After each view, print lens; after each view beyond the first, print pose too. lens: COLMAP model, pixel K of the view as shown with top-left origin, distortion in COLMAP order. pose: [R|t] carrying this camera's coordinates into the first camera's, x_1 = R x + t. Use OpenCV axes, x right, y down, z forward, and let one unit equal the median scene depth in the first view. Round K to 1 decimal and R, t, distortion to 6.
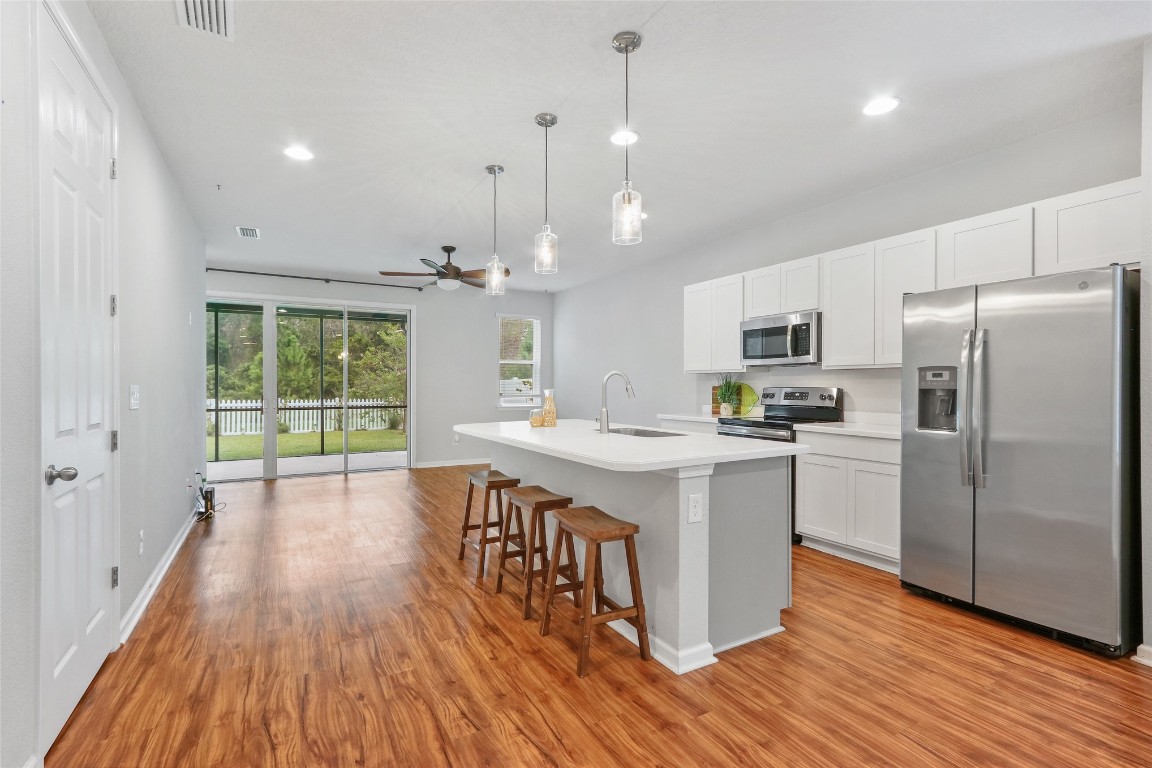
lens RADIAL K [[529.4, 0, 551.1], [0, 529.4, 387.4], [0, 0, 1]] dist [0.002639, 0.000629]
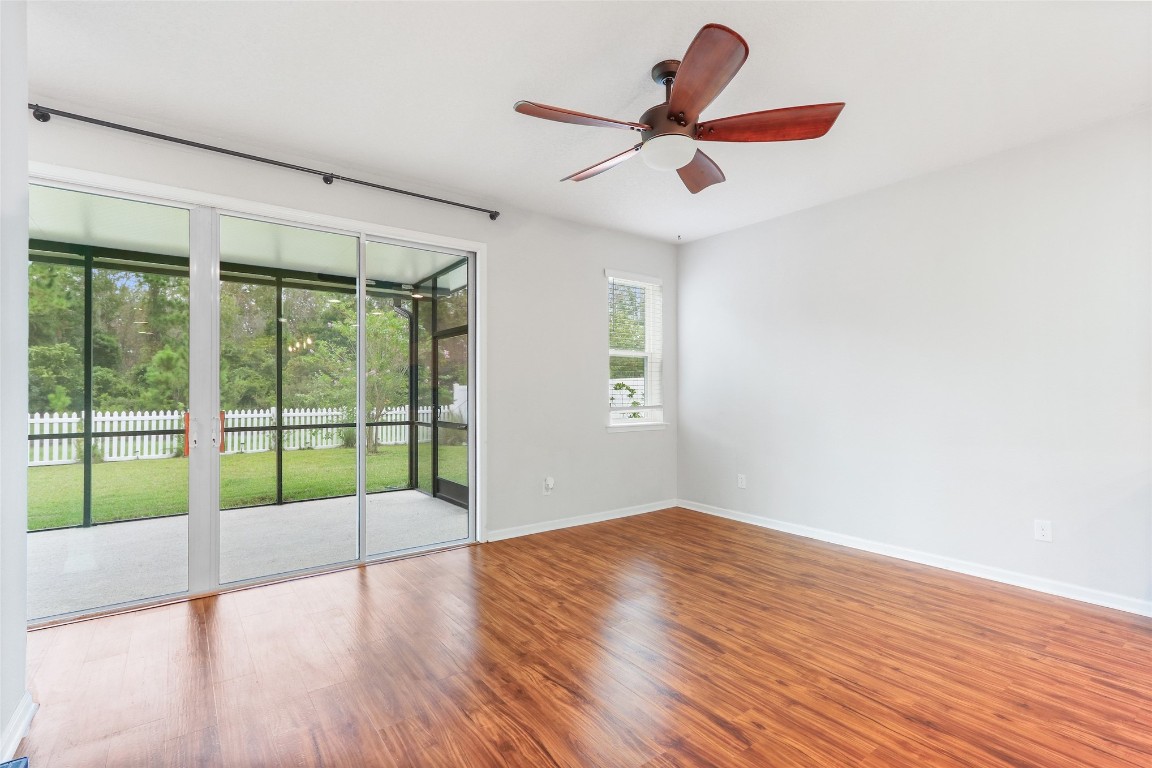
lens RADIAL K [[529.4, 0, 566.5], [0, 529.4, 388.8], [0, 0, 1]] dist [0.002639, 0.000629]
pose [[0.988221, -0.006569, 0.152891, -0.039288], [0.007050, 0.999972, -0.002602, -0.000795], [-0.152870, 0.003649, 0.988240, 0.067830]]
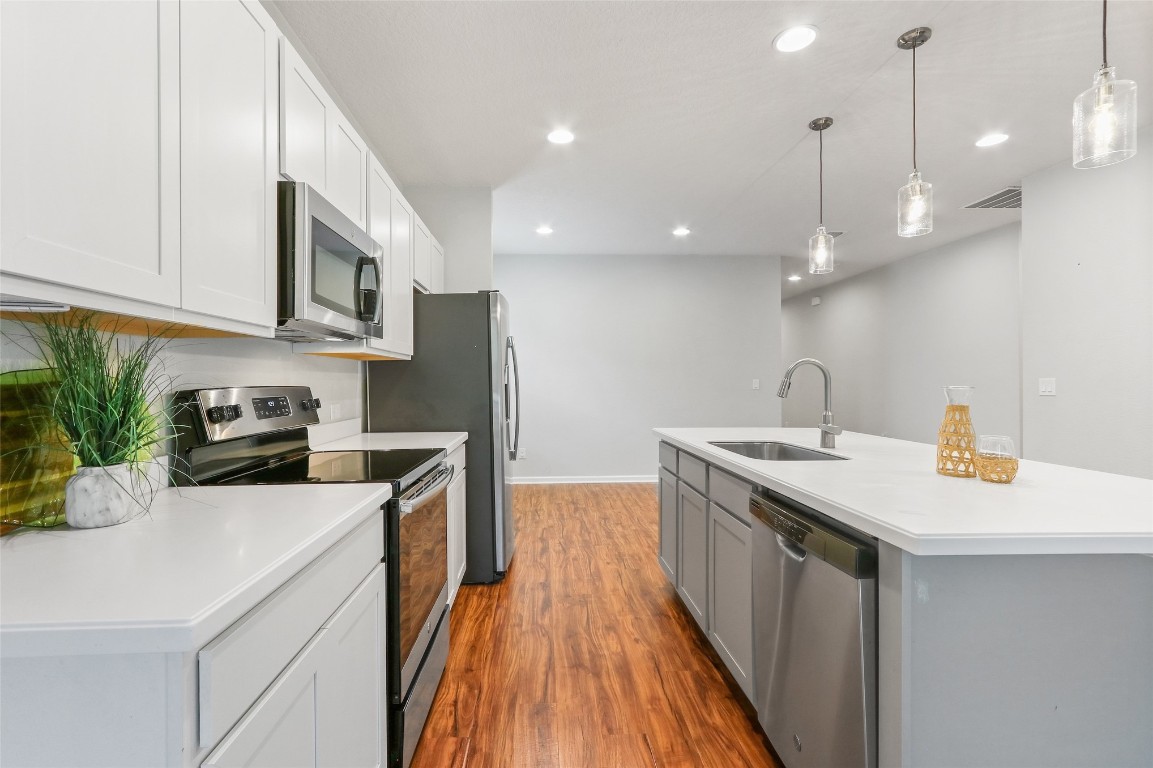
lens RADIAL K [[529.8, 0, 574.6], [0, 529.8, 379.2], [0, 0, 1]] dist [0.002639, 0.000629]
pose [[-0.910490, 0.002159, 0.413526, 0.138431], [0.004244, 0.999982, 0.004124, -0.010038], [-0.413510, 0.005510, -0.910483, 2.199397]]
